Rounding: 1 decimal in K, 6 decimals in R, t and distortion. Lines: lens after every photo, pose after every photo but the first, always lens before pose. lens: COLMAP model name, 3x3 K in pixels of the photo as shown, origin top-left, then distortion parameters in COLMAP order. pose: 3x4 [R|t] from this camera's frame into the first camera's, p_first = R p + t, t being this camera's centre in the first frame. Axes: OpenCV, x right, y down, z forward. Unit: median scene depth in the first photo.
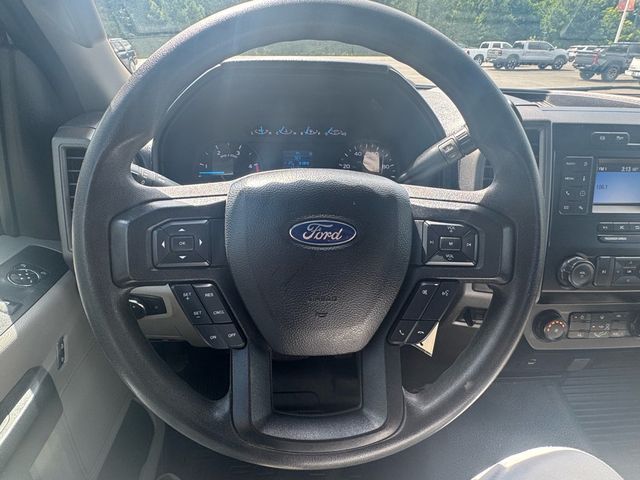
lens RADIAL K [[373.3, 0, 319.3], [0, 373.3, 242.1], [0, 0, 1]] dist [-0.001927, -0.006874]
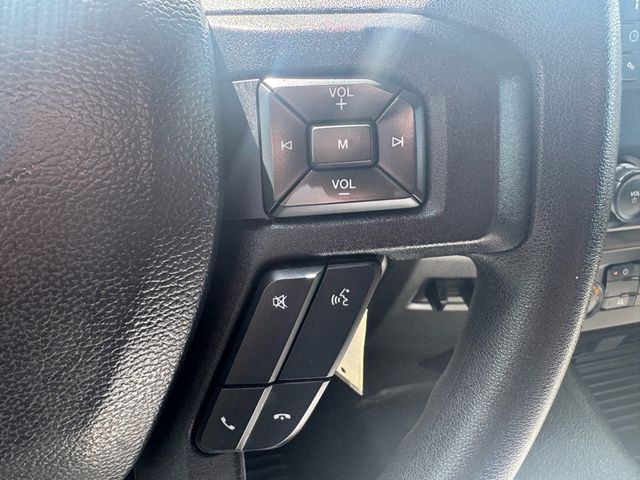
lens RADIAL K [[472.9, 0, 318.9], [0, 472.9, 241.2], [0, 0, 1]] dist [0.006749, -0.027110]
pose [[0.987319, -0.107243, 0.117047, 0.269921], [0.091518, 0.986972, 0.132328, 0.029261], [-0.129714, -0.119938, 0.984271, 0.585109]]
